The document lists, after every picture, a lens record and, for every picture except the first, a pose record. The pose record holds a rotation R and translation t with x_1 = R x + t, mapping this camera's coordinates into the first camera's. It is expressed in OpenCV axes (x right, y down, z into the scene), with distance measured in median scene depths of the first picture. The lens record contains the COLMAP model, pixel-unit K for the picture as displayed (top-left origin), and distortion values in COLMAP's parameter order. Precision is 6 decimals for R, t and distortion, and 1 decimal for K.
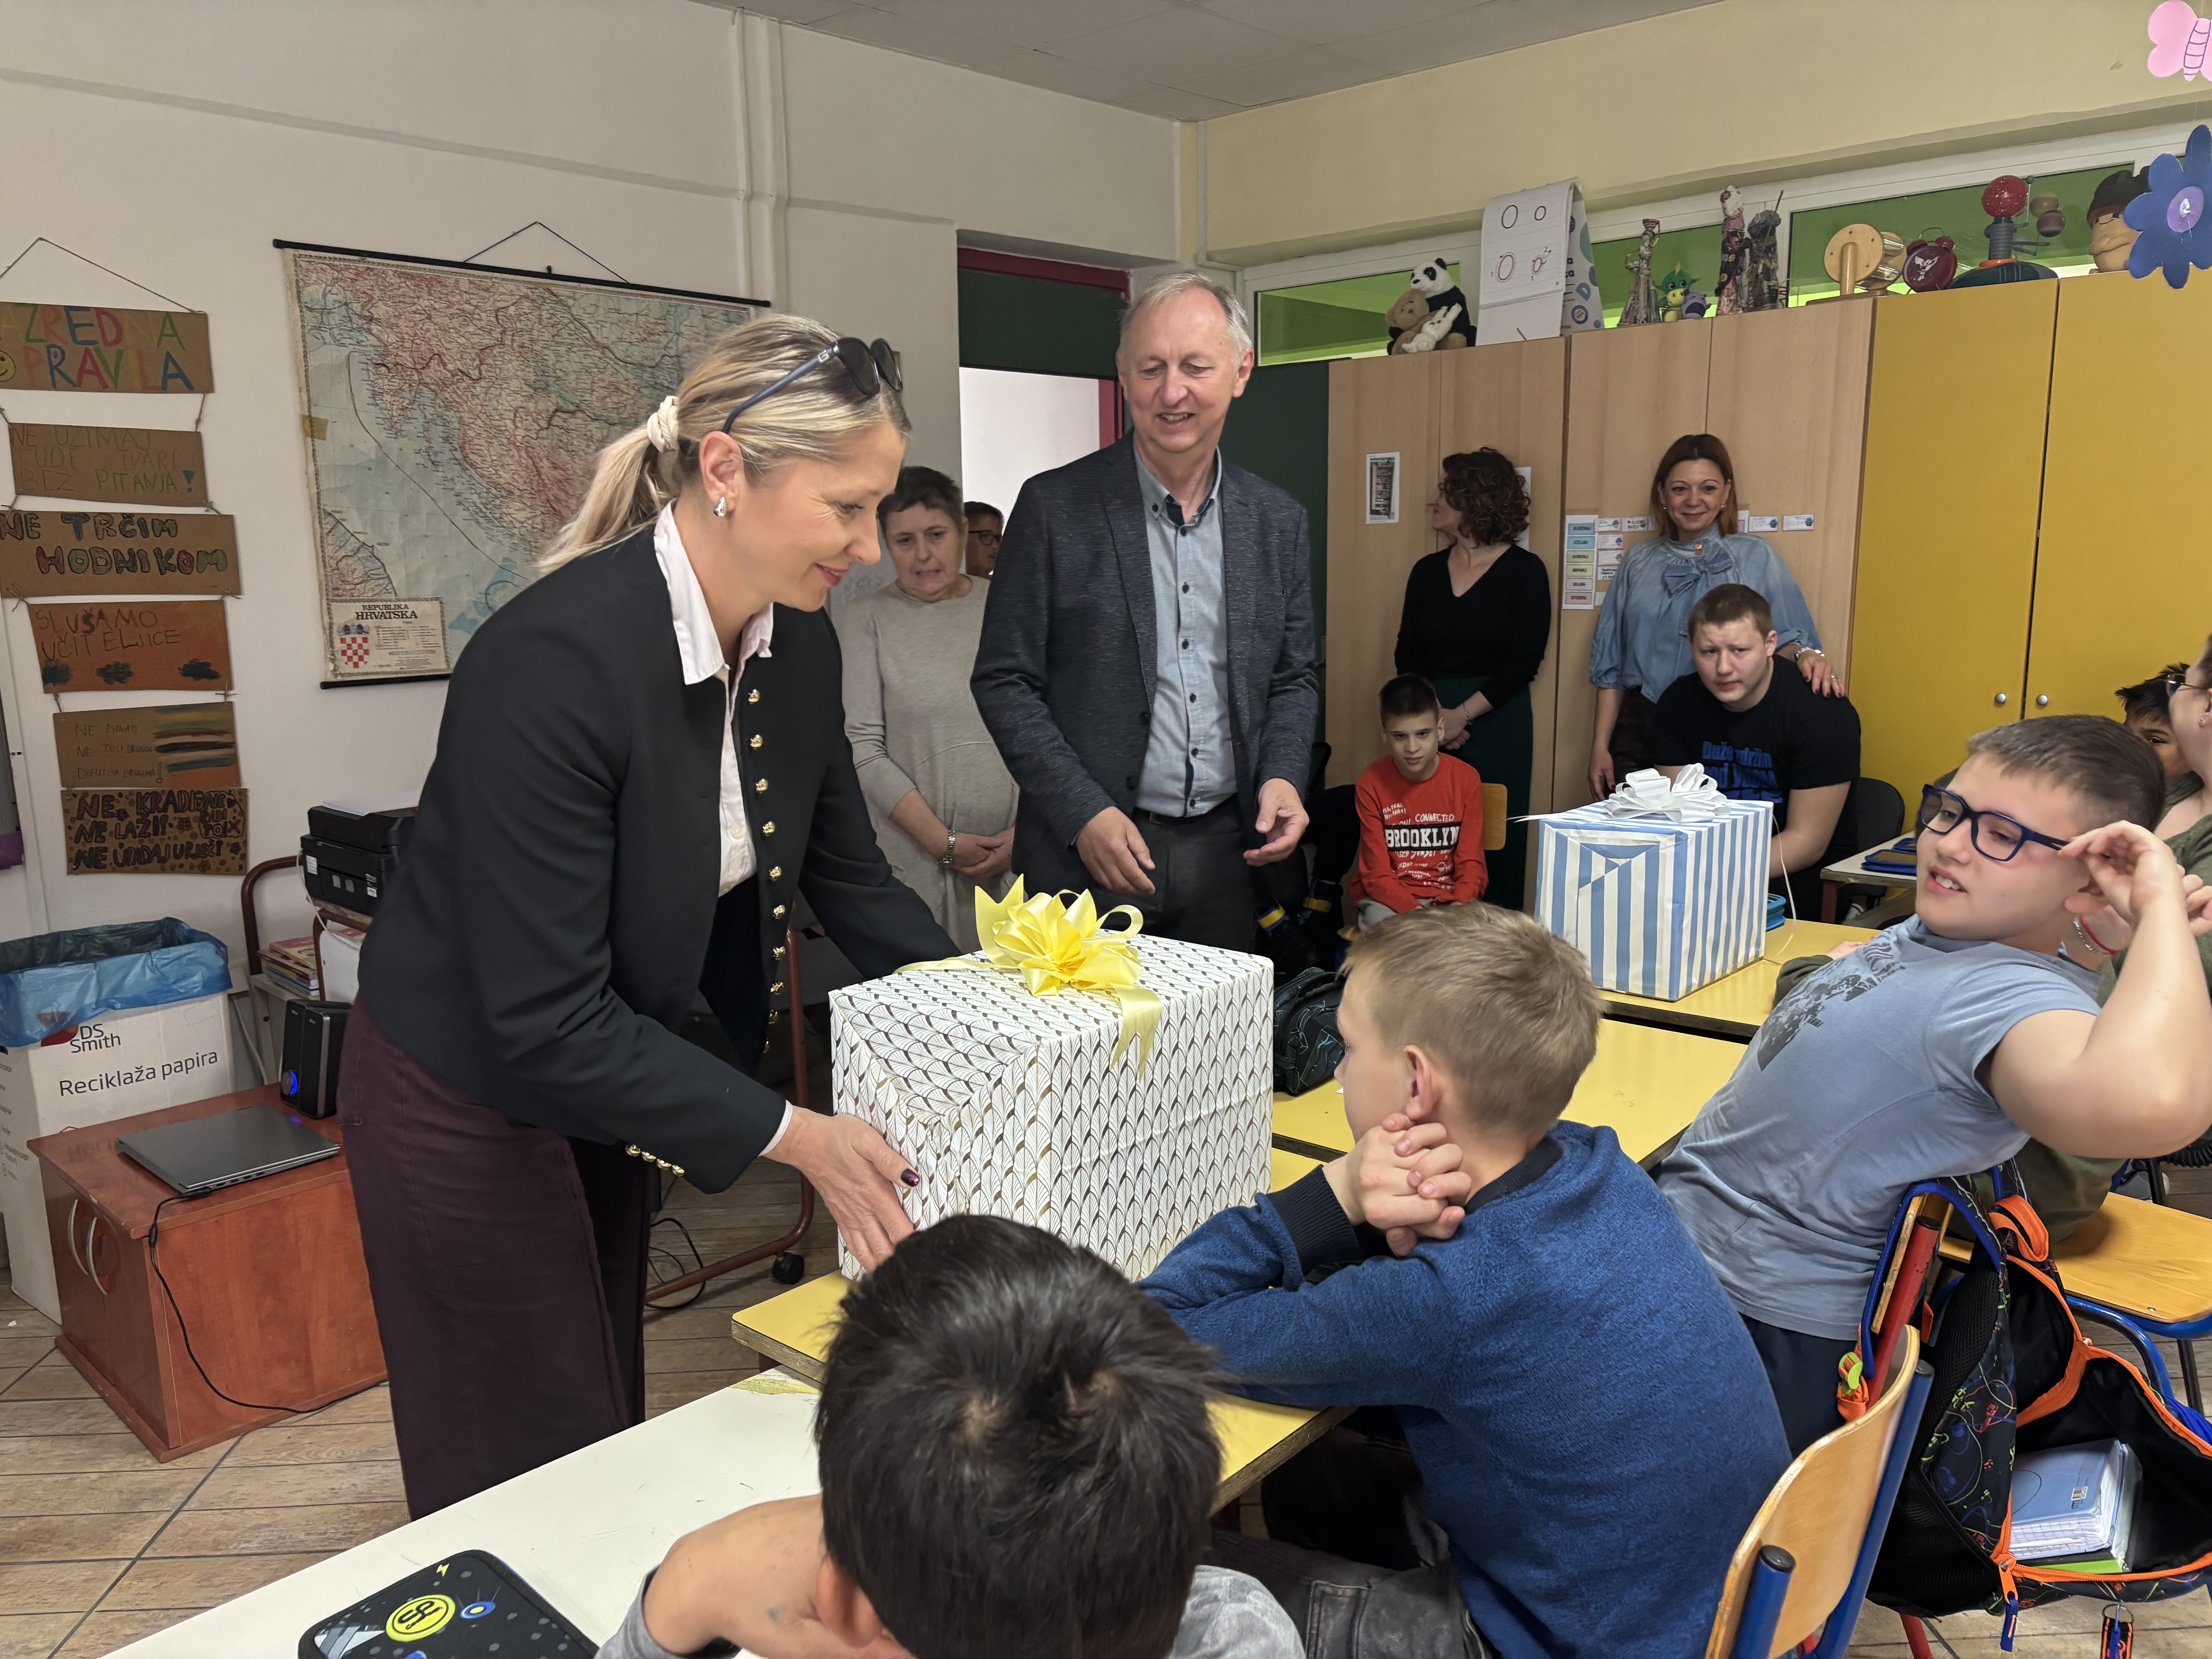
lens RADIAL K [[1674.7, 0, 1085.7], [0, 1674.7, 847.0], [0, 0, 1]] dist [0.046822, -0.041182]
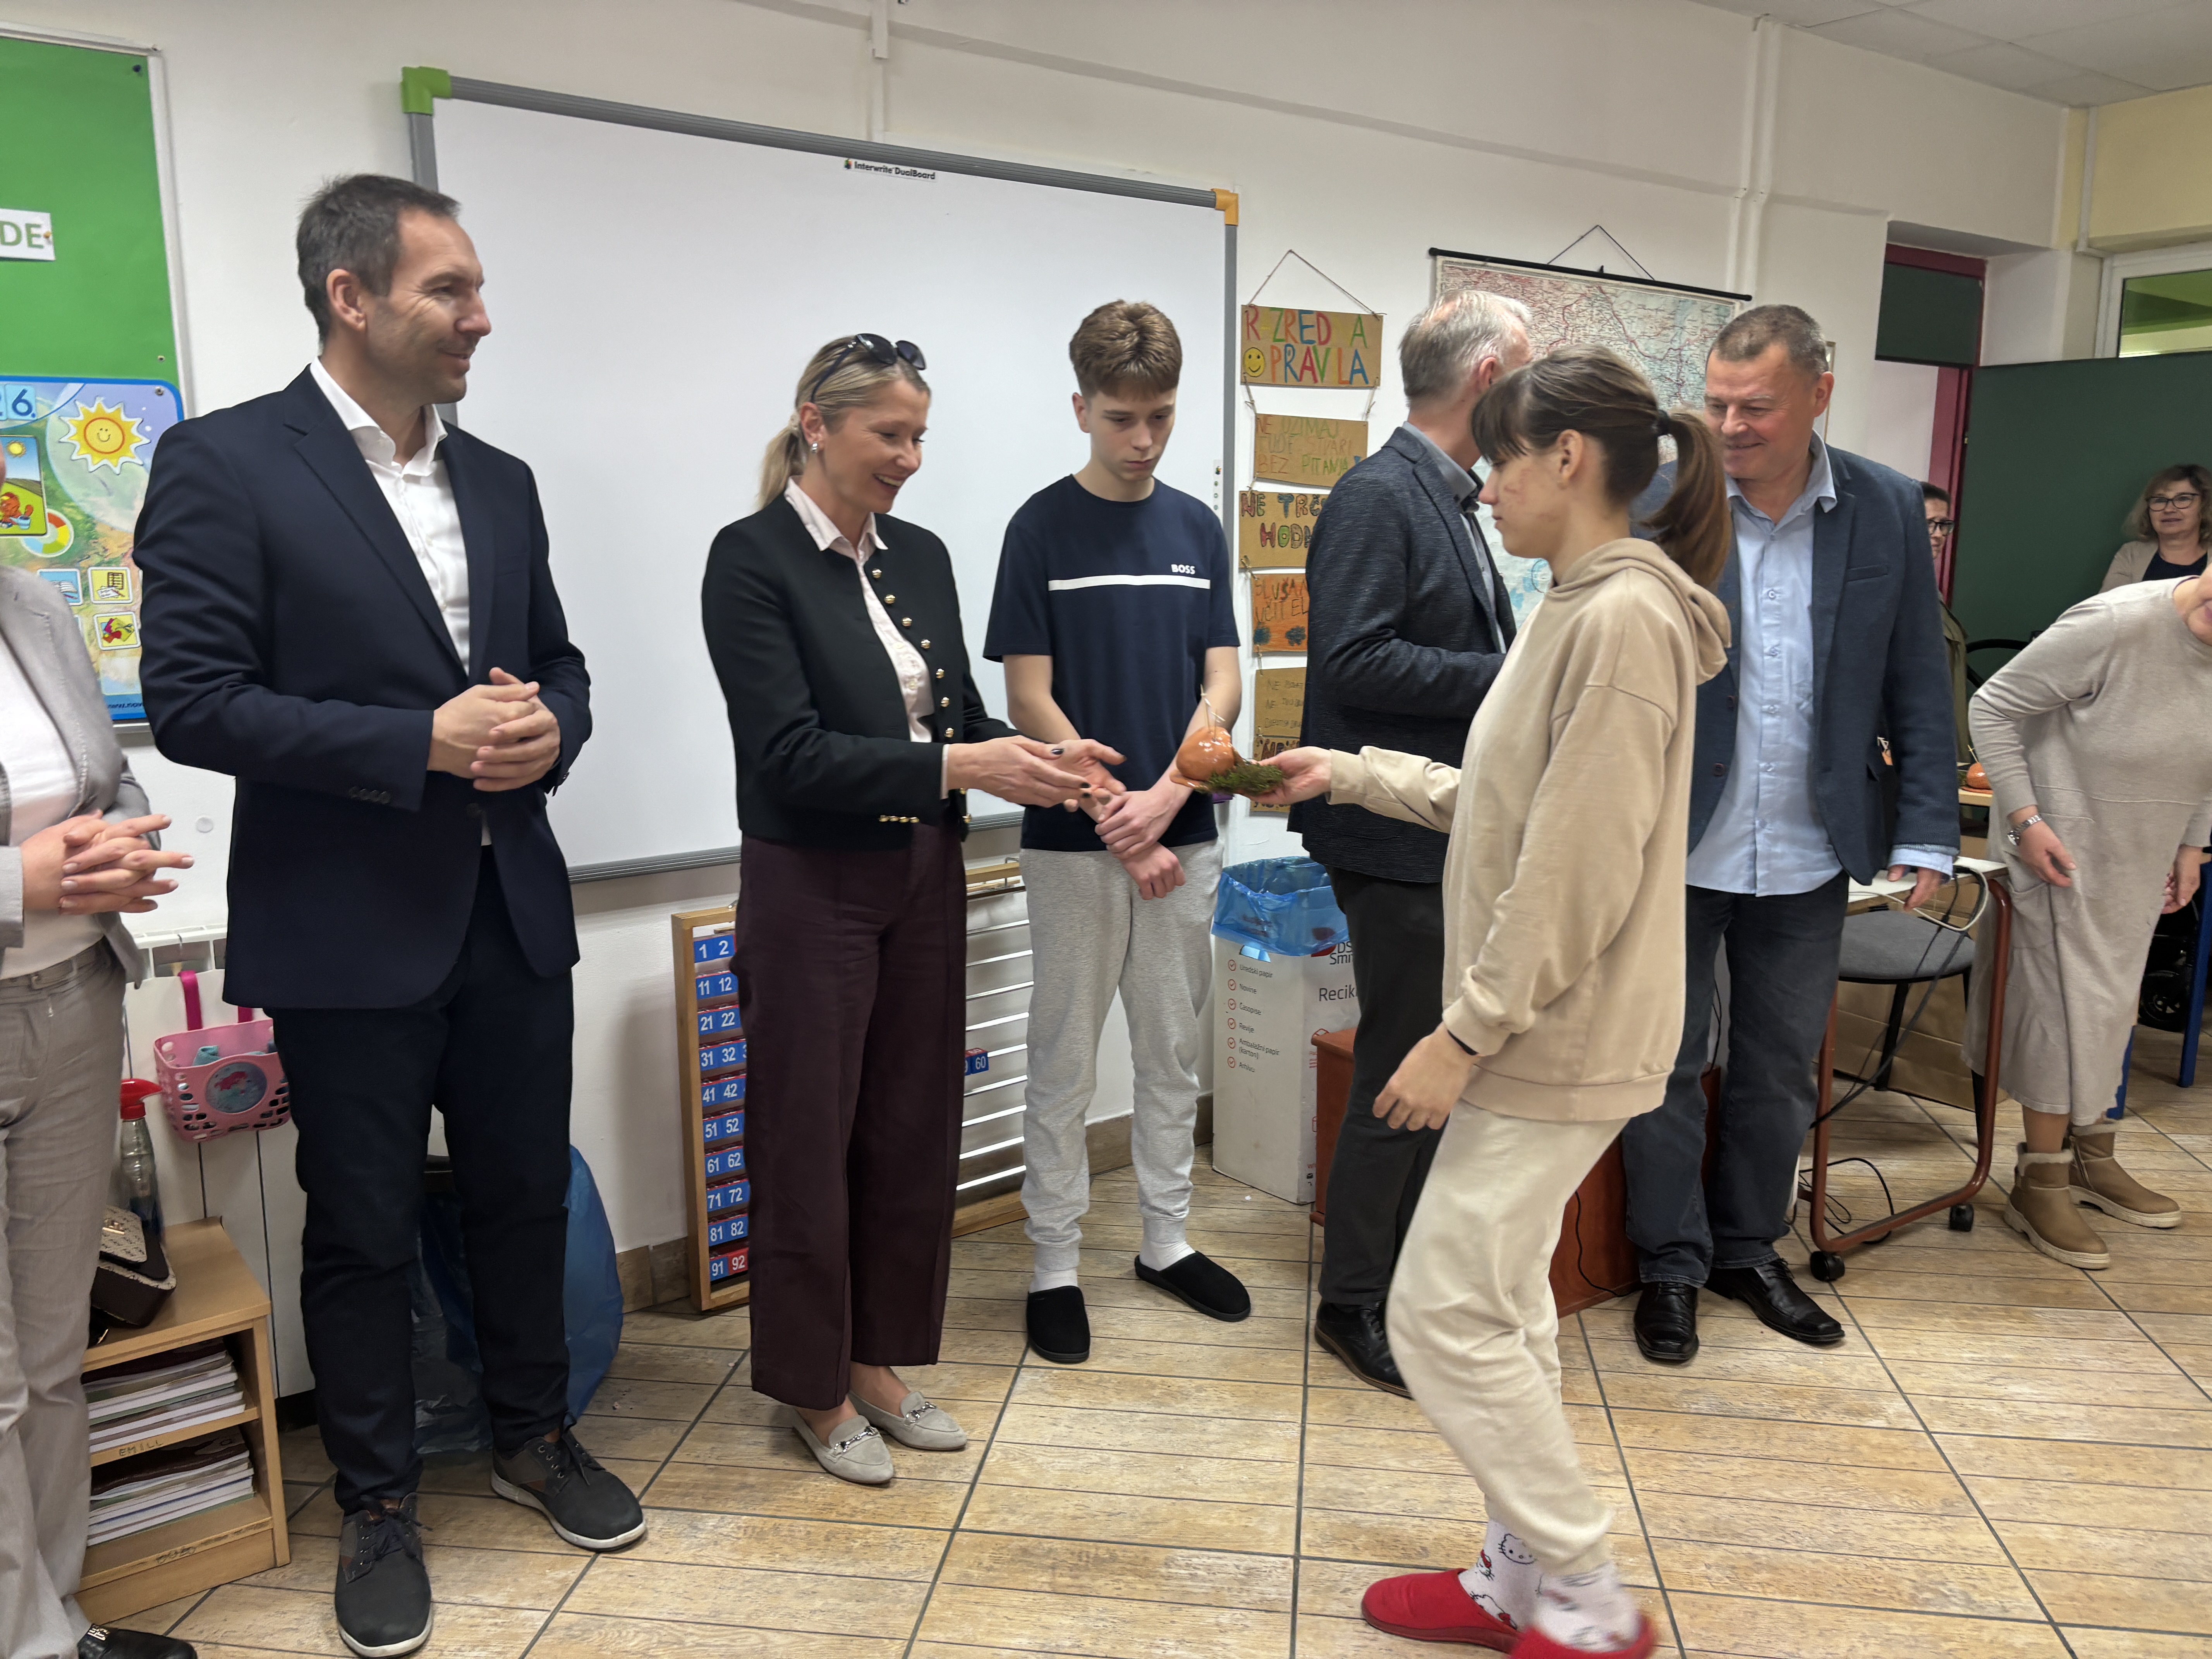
lens RADIAL K [[1674.7, 0, 1082.7], [0, 1674.7, 833.1], [0, 0, 1]] dist [0.046822, -0.041182]
pose [[0.982865, 0.049336, -0.177602, -0.430830], [-0.049759, 0.998759, 0.002075, 0.029001], [0.177484, 0.006798, 0.984100, -0.107800]]
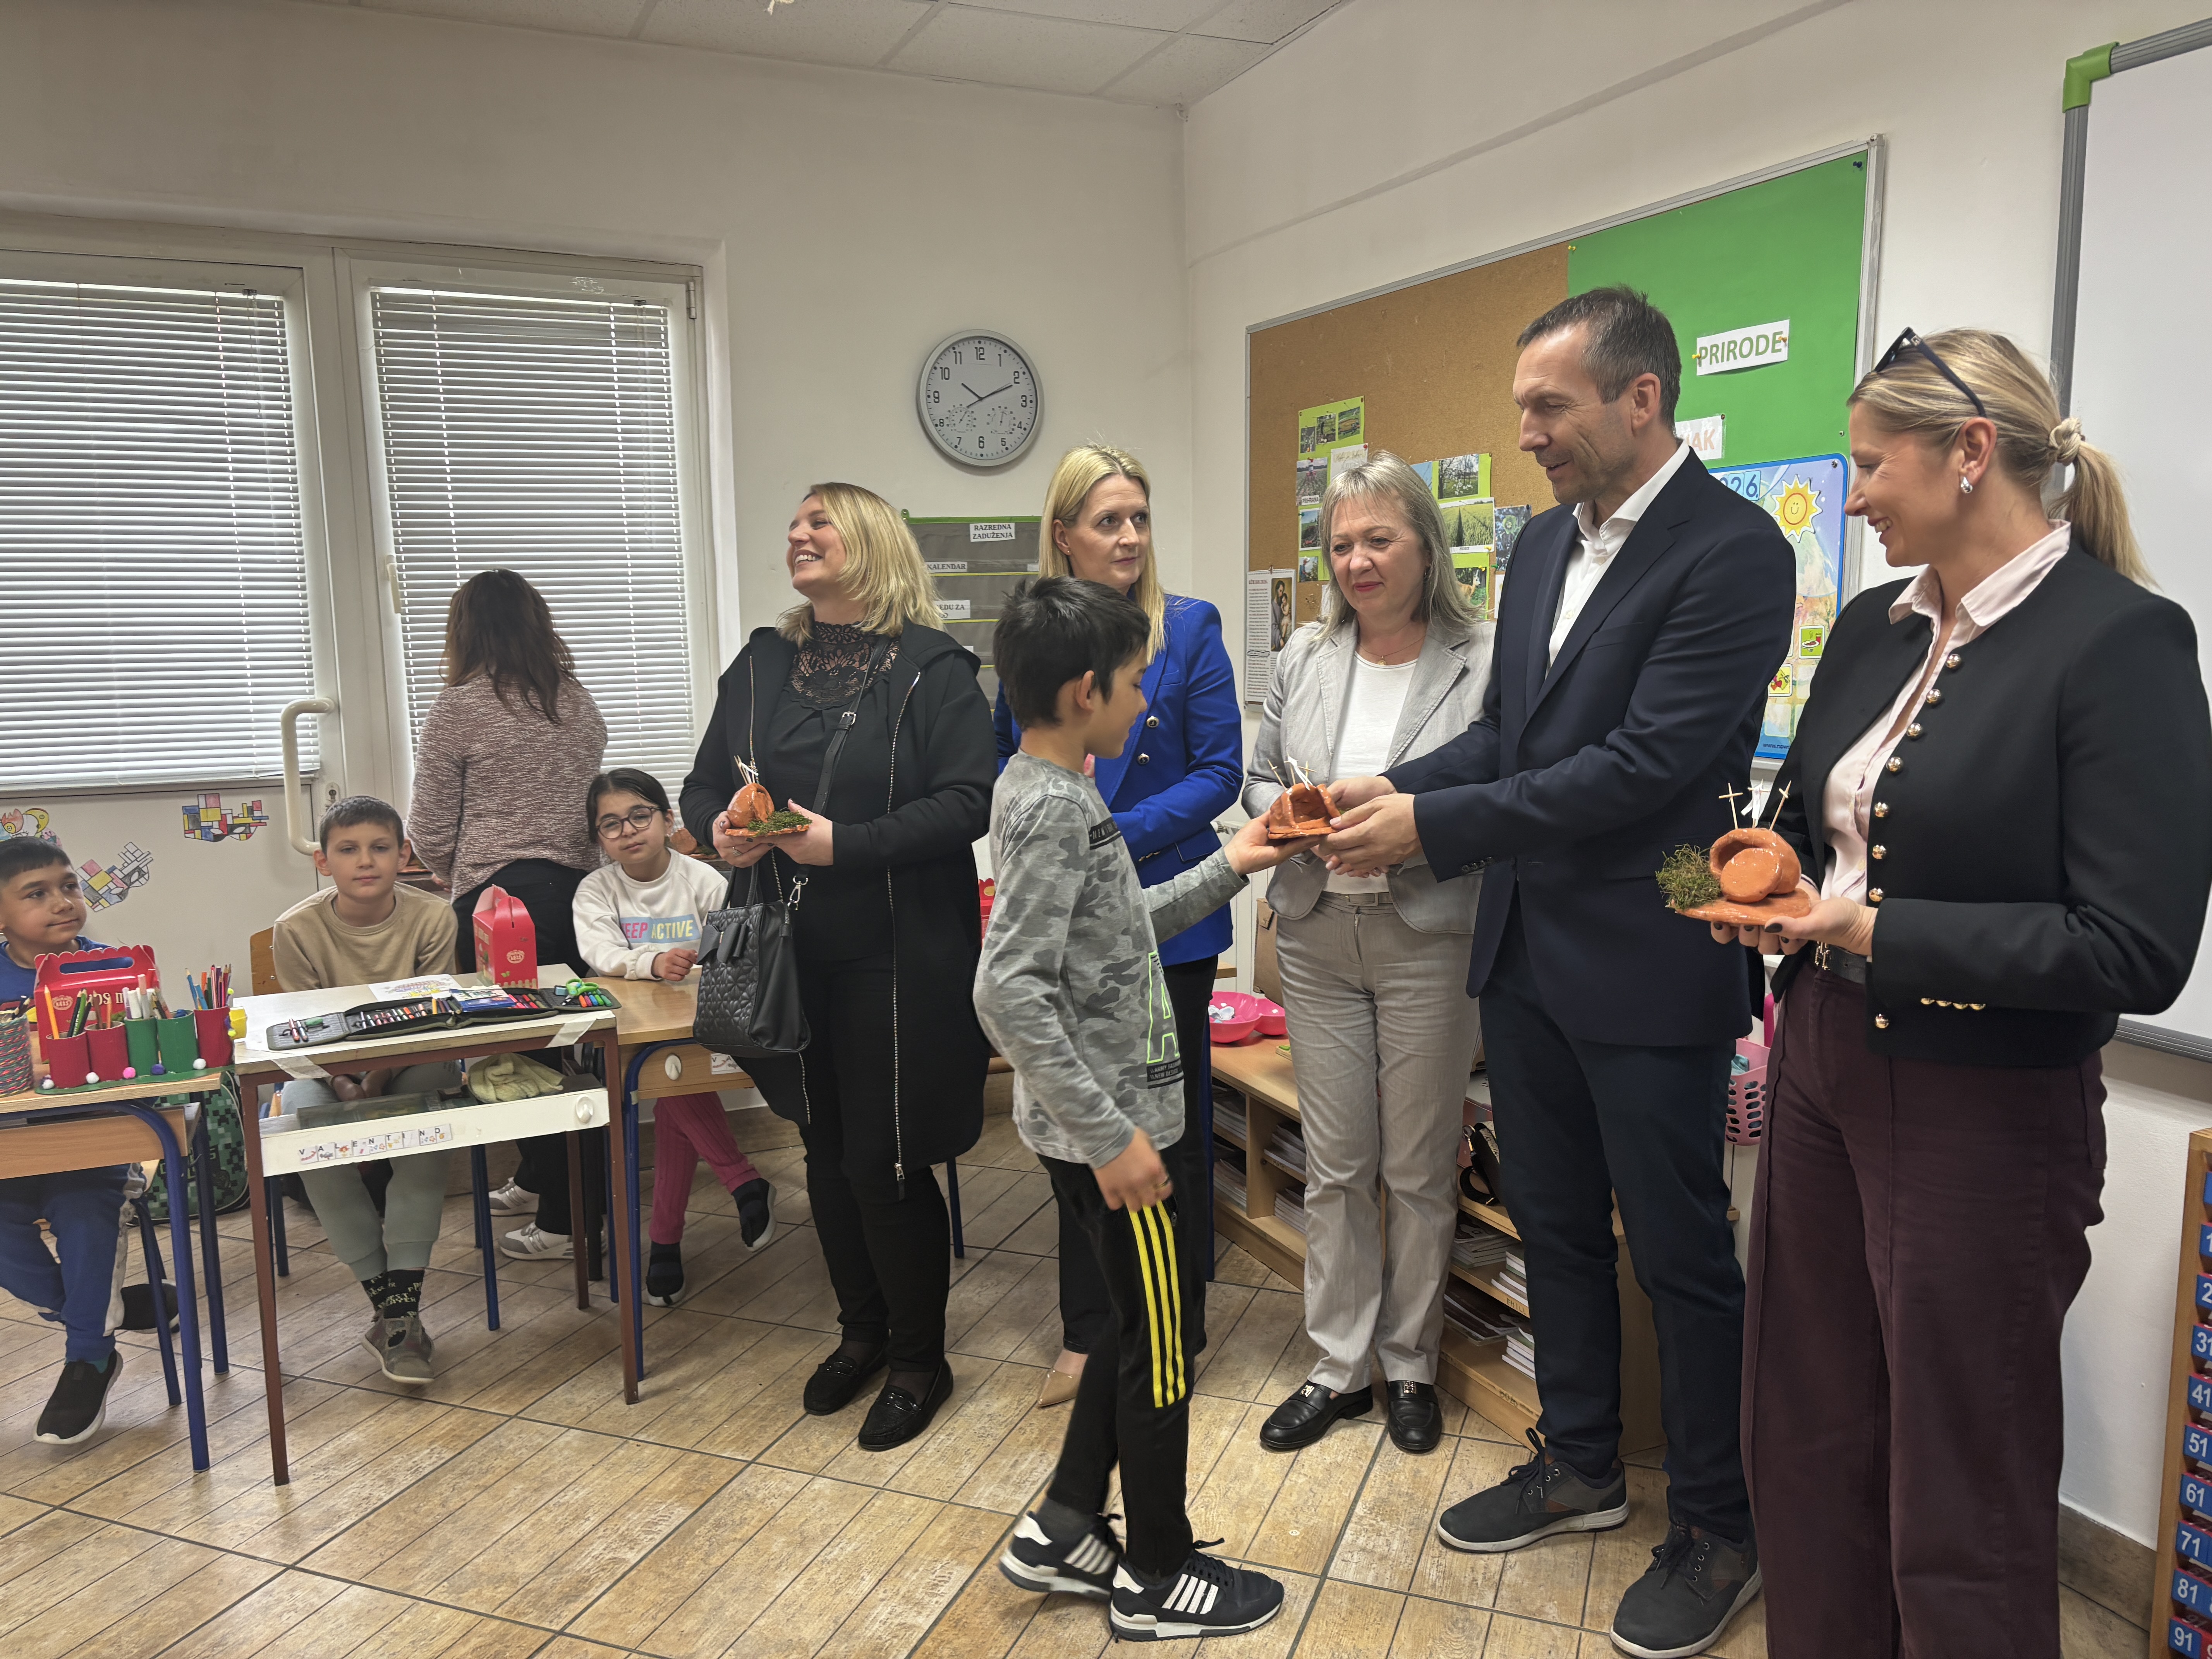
lens RADIAL K [[1674.7, 0, 1111.0], [0, 1674.7, 847.2], [0, 0, 1]] dist [0.046822, -0.041182]
pose [[-0.376625, 0.162983, -0.911916, -0.139409], [-0.147100, 0.961389, 0.232579, -0.078475], [0.914612, 0.221738, -0.338108, 0.424576]]
